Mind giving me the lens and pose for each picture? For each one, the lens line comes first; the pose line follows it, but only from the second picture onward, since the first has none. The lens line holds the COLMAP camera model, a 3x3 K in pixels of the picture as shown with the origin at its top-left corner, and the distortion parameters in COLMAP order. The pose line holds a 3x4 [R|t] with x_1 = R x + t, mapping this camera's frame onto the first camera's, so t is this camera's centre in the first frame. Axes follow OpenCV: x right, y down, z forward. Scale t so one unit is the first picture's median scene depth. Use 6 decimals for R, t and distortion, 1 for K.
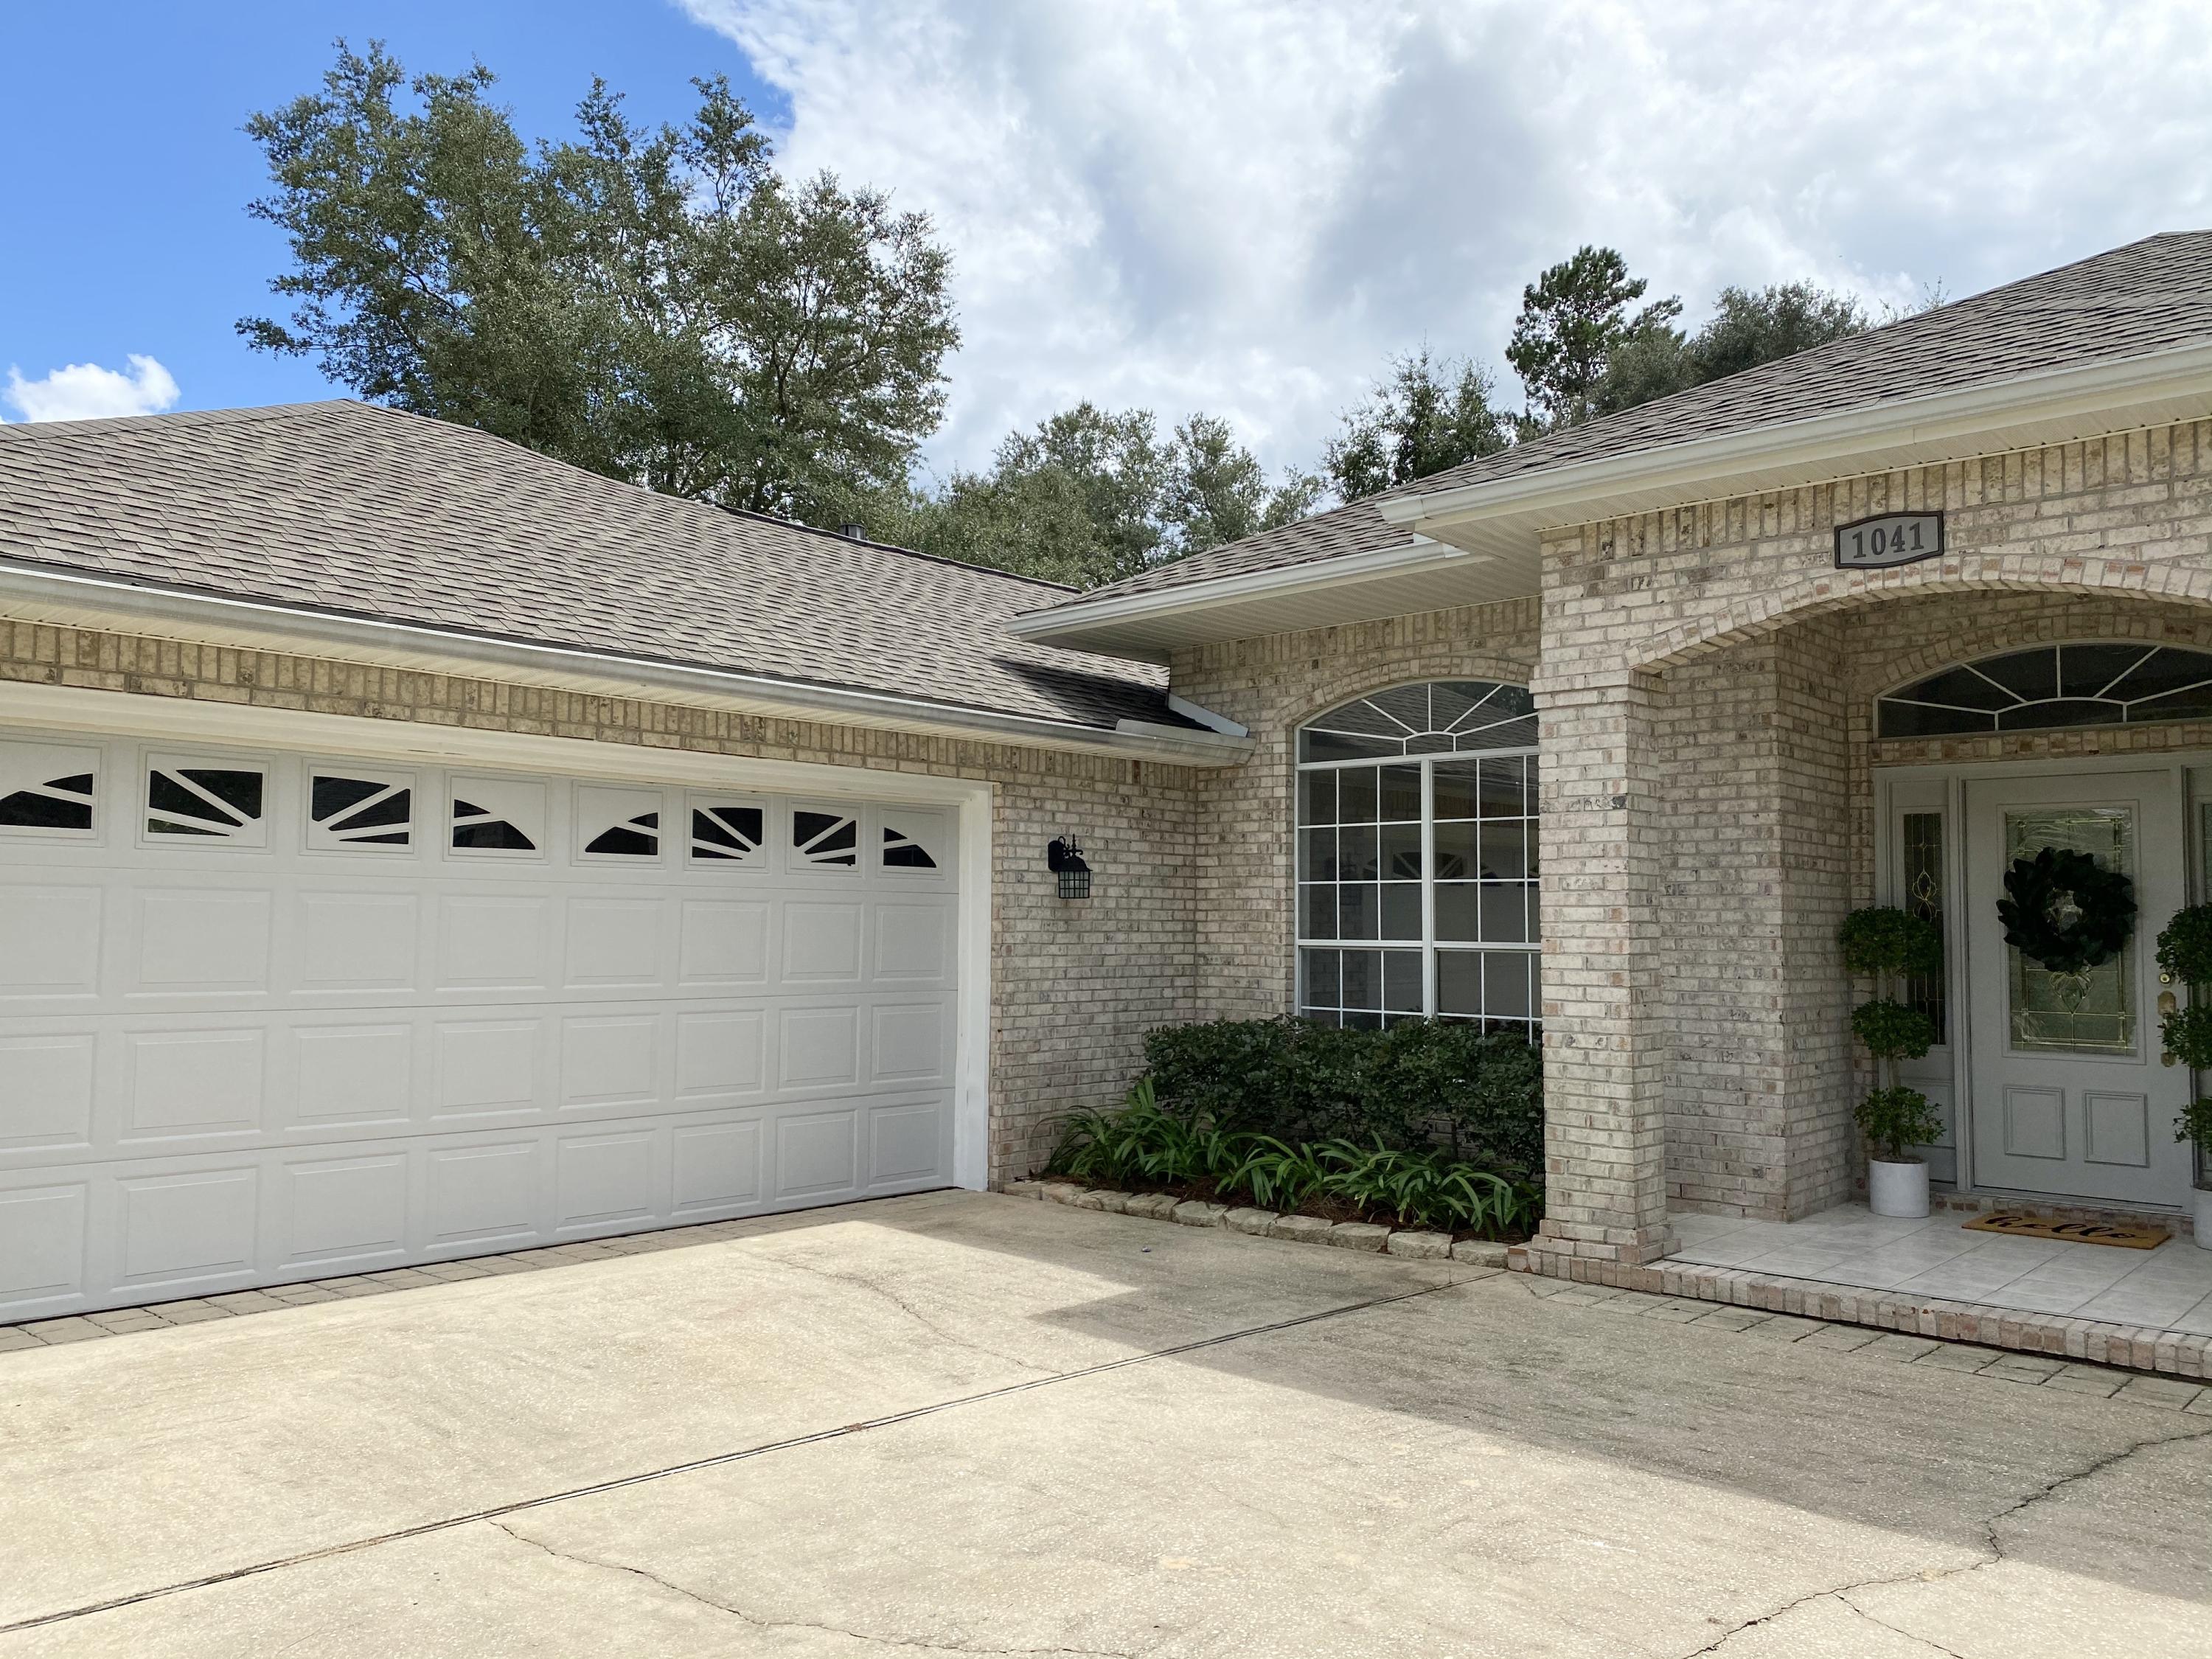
lens RADIAL K [[1686.1, 0, 1106.6], [0, 1686.1, 833.4], [0, 0, 1]] dist [0.019652, -0.004028]
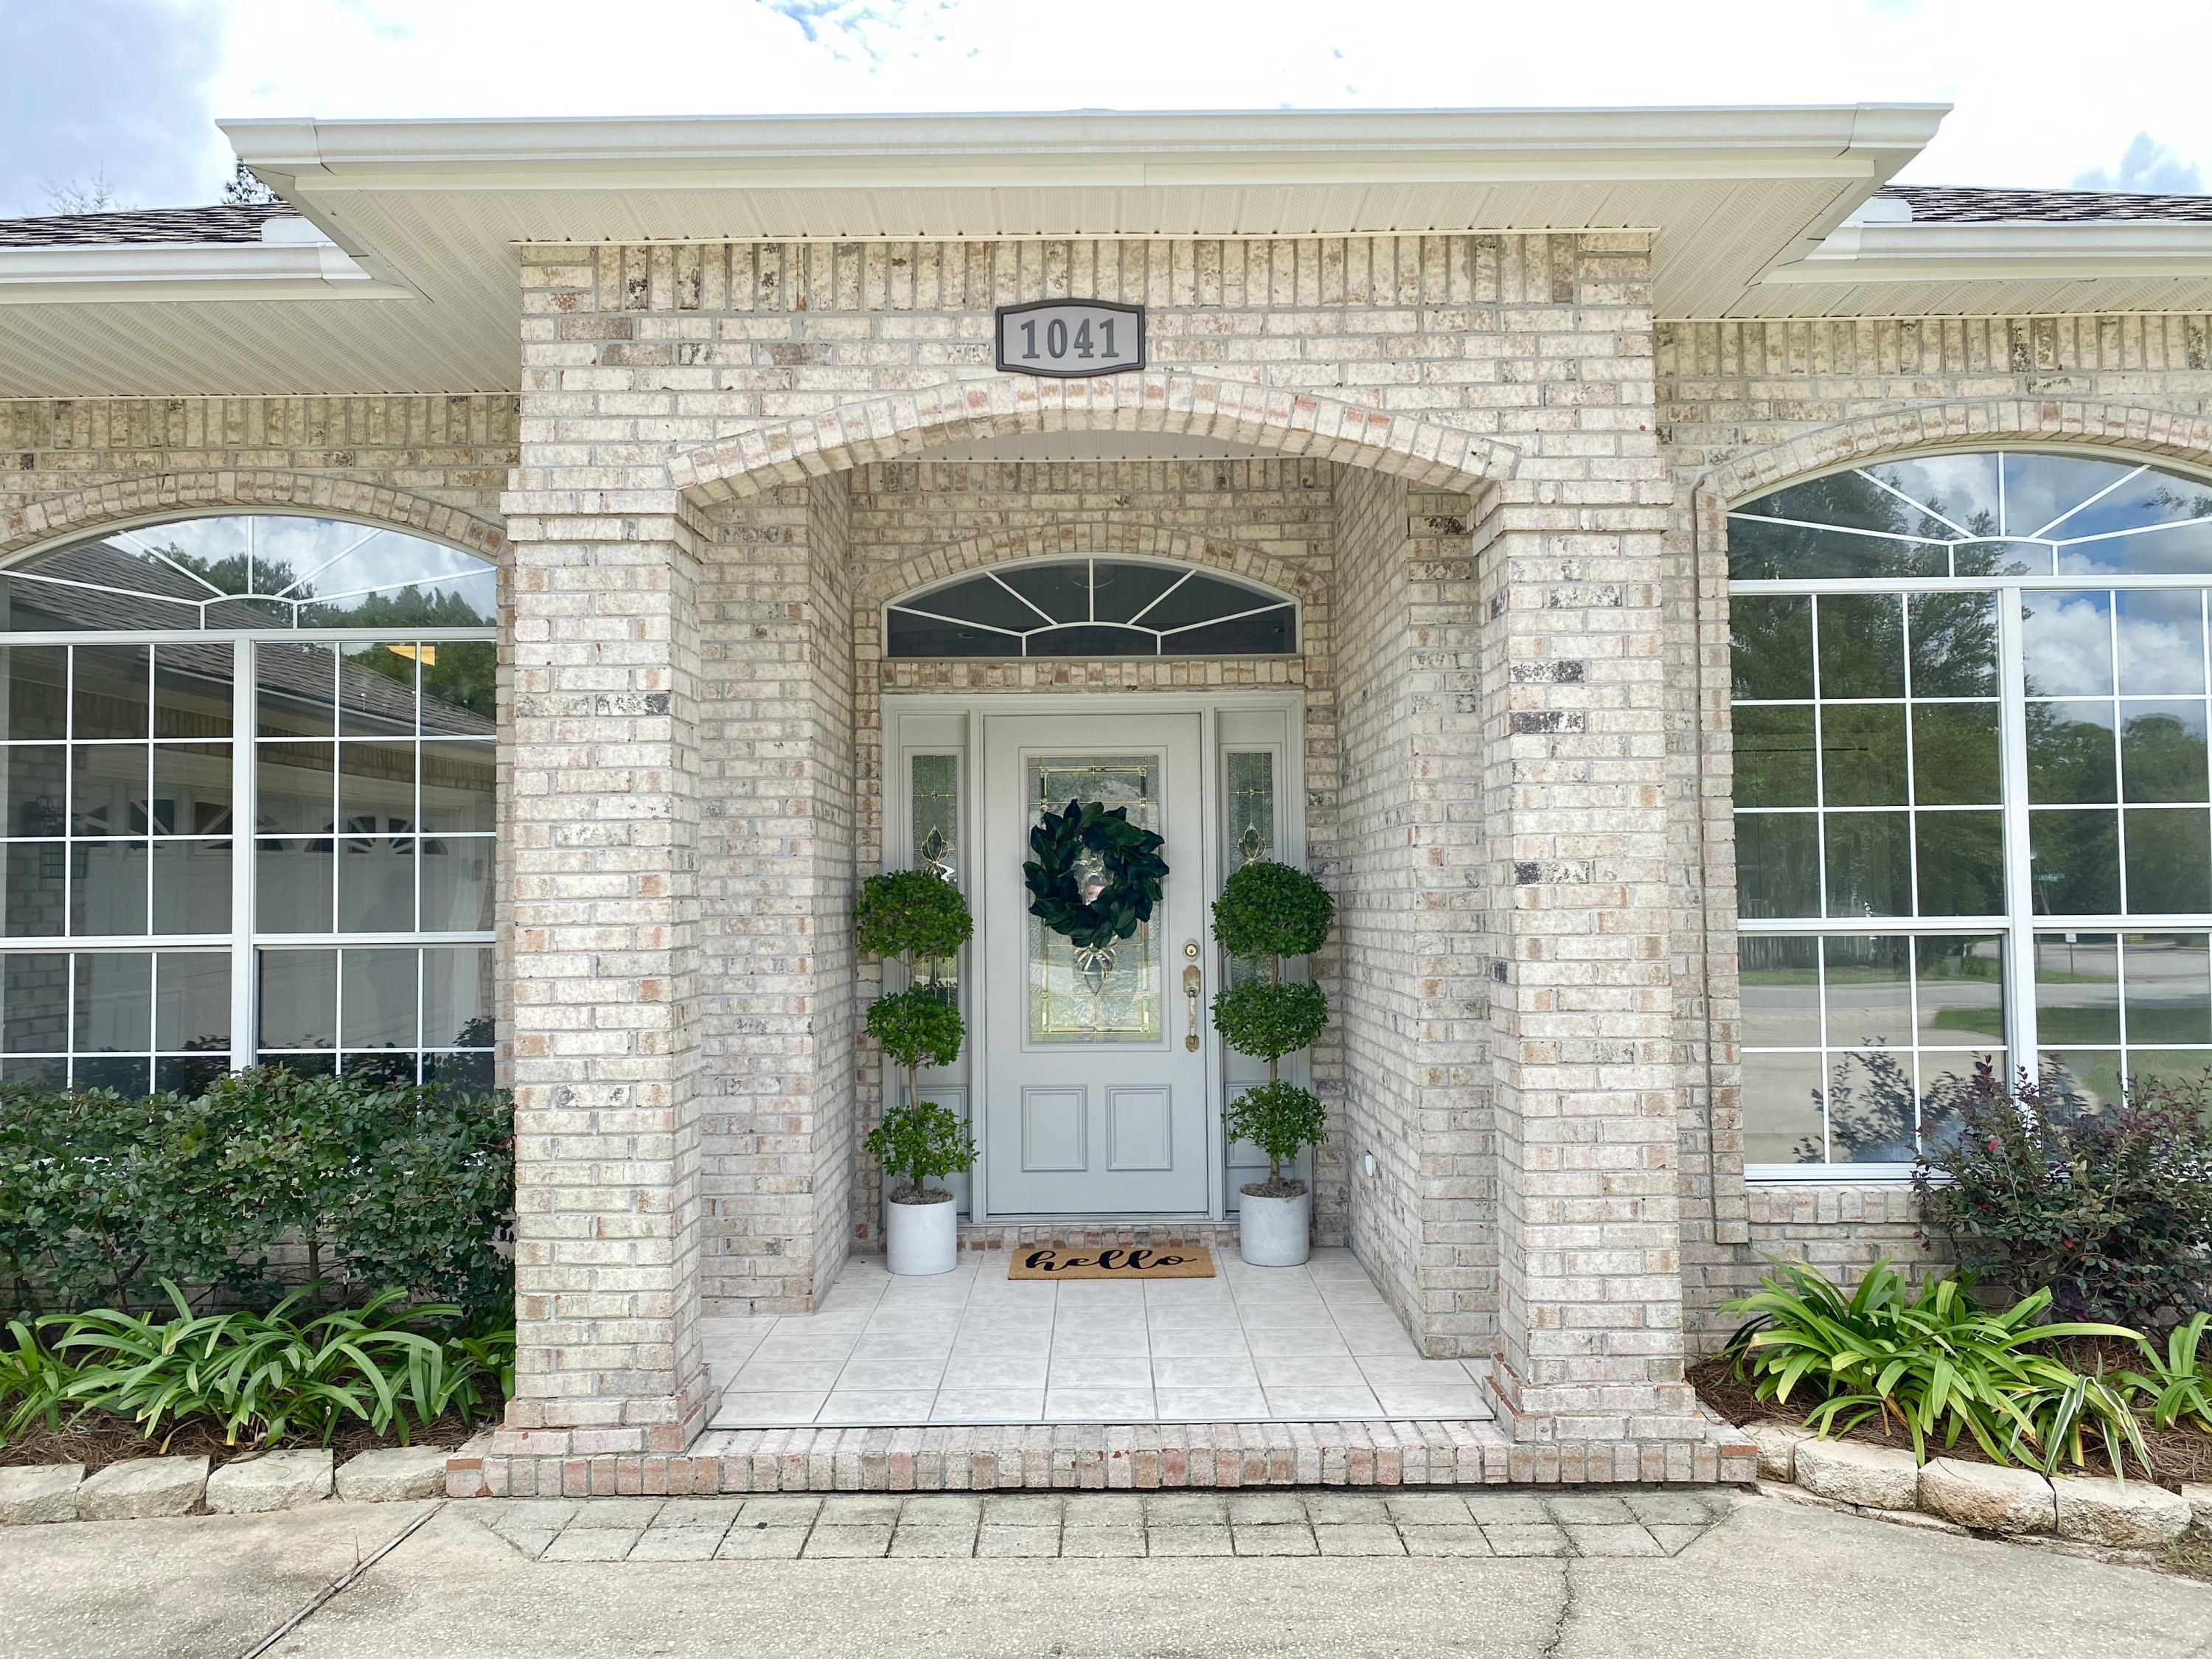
lens RADIAL K [[1675.8, 0, 1106.0], [0, 1675.8, 829.5], [0, 0, 1]] dist [0.050587, -0.062765]
pose [[0.742753, 0.011212, 0.669472, 0.014431], [-0.021182, 0.999753, 0.006757, 0.019566], [-0.669230, -0.019200, 0.742807, 0.427800]]
